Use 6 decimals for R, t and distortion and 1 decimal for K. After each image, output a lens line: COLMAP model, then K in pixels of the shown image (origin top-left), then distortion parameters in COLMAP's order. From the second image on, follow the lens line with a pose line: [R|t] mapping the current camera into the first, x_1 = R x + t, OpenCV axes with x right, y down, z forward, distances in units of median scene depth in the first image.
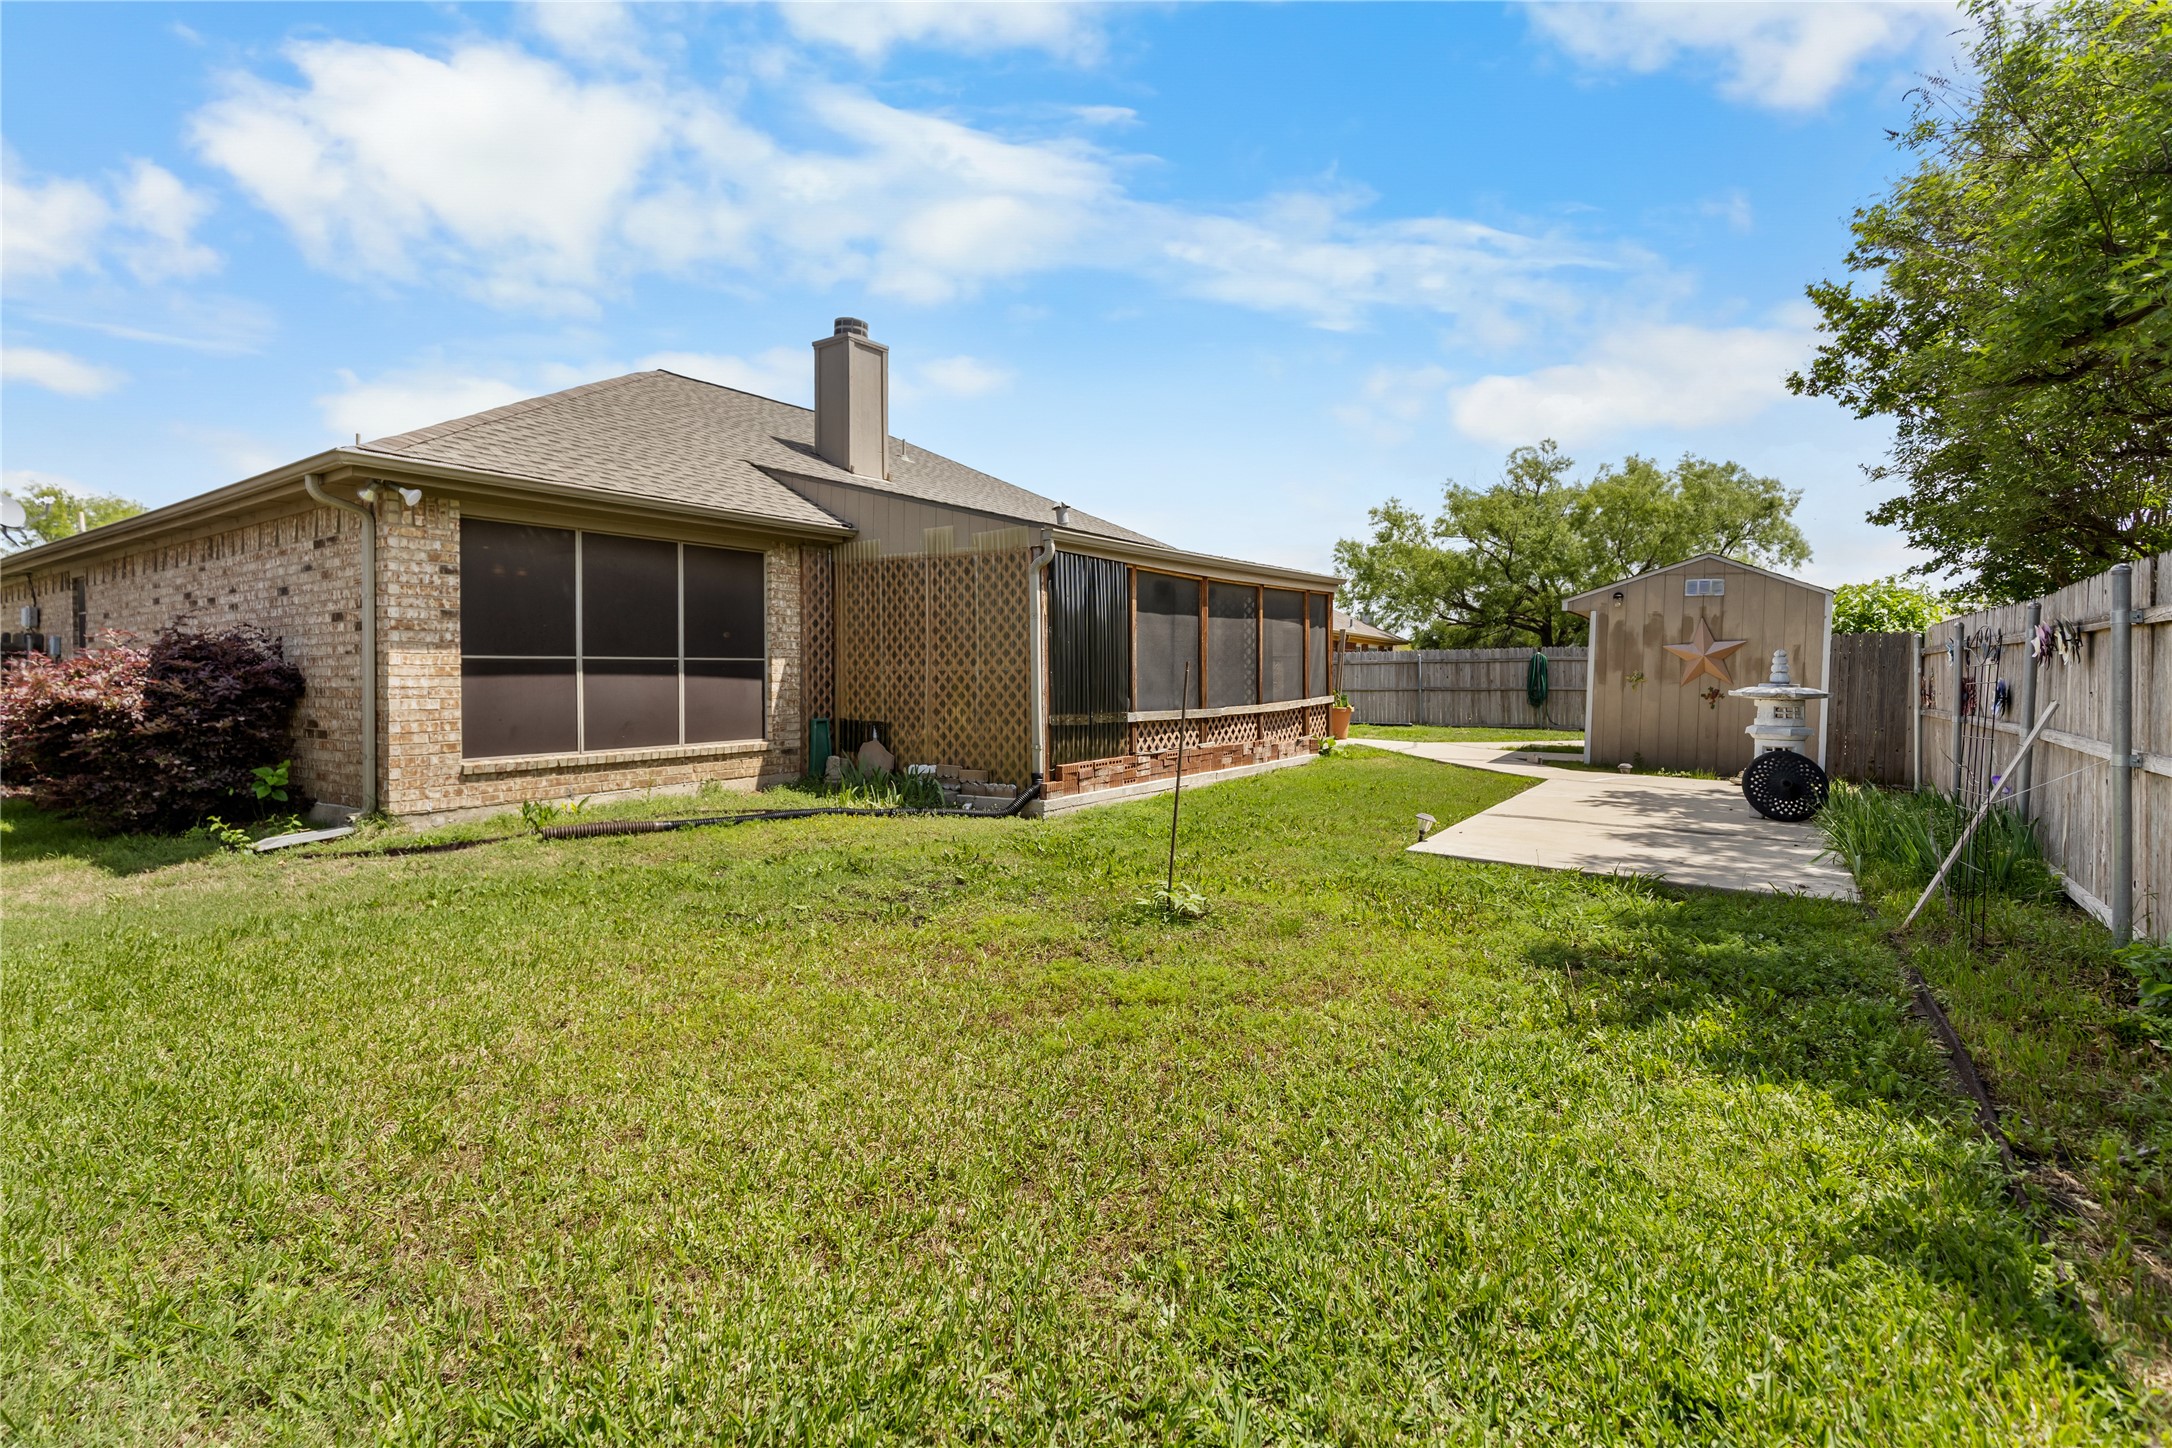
lens RADIAL K [[987.6, 0, 1102.2], [0, 987.6, 679.9], [0, 0, 1]] dist [-0.000161, -0.000017]
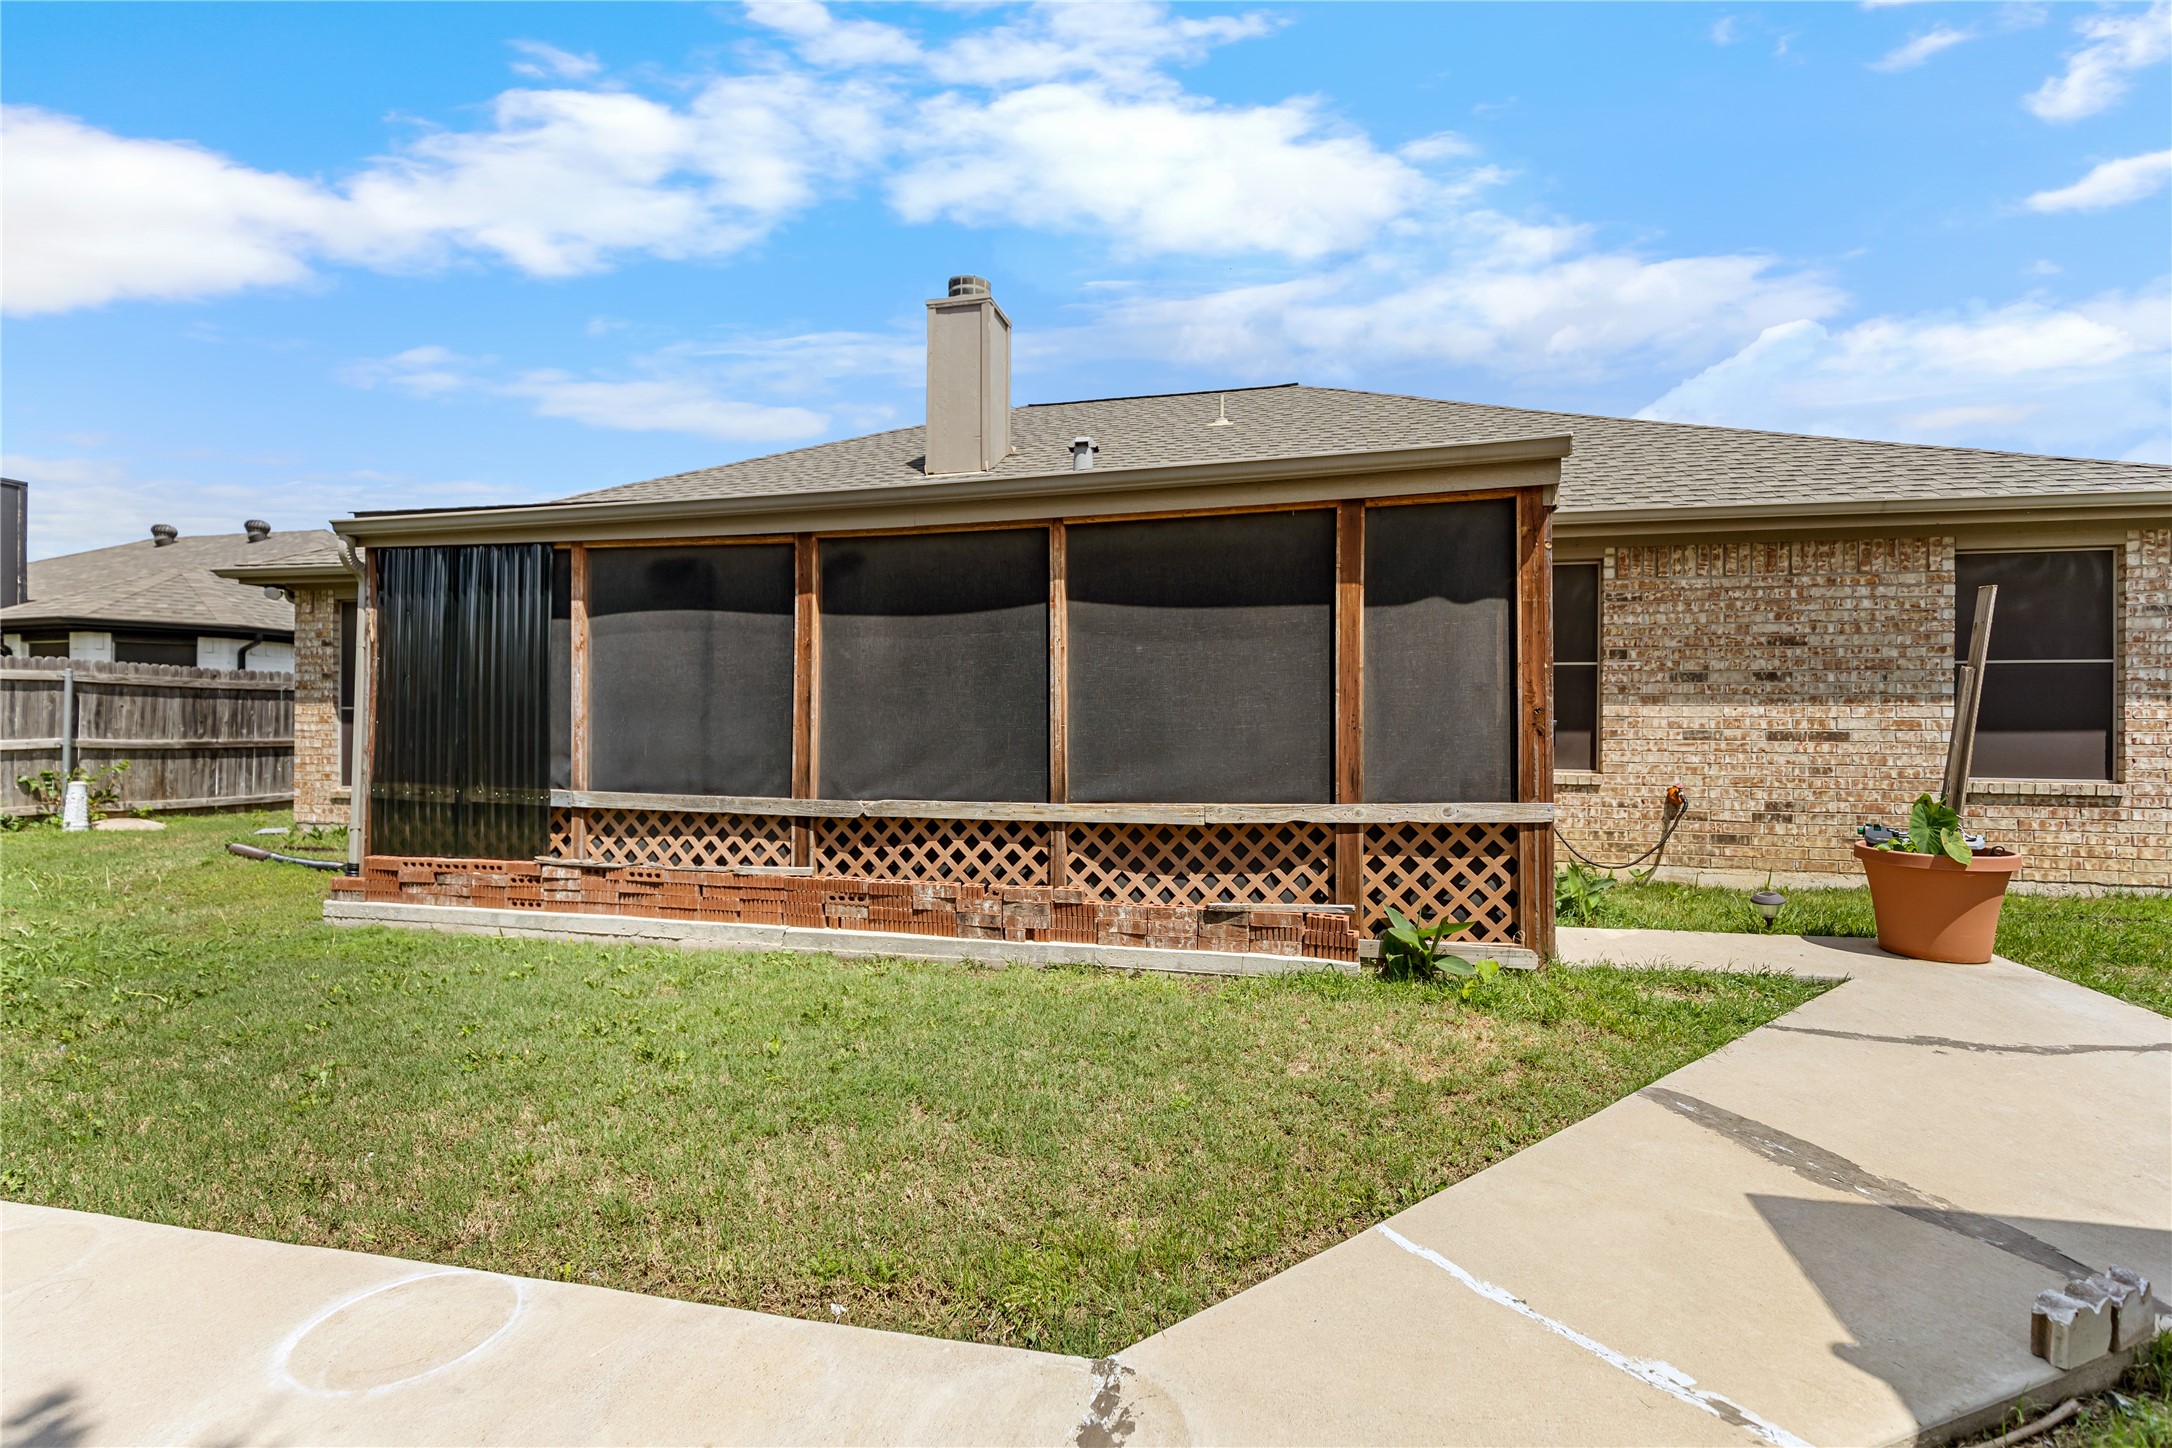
lens RADIAL K [[987.6, 0, 1086.6], [0, 987.6, 715.1], [0, 0, 1]] dist [-0.000161, -0.000017]
pose [[0.367941, -0.003897, -0.929841, 0.699744], [-0.012735, 0.999876, -0.009229, -0.010948], [0.929762, 0.015237, 0.367846, 1.074396]]
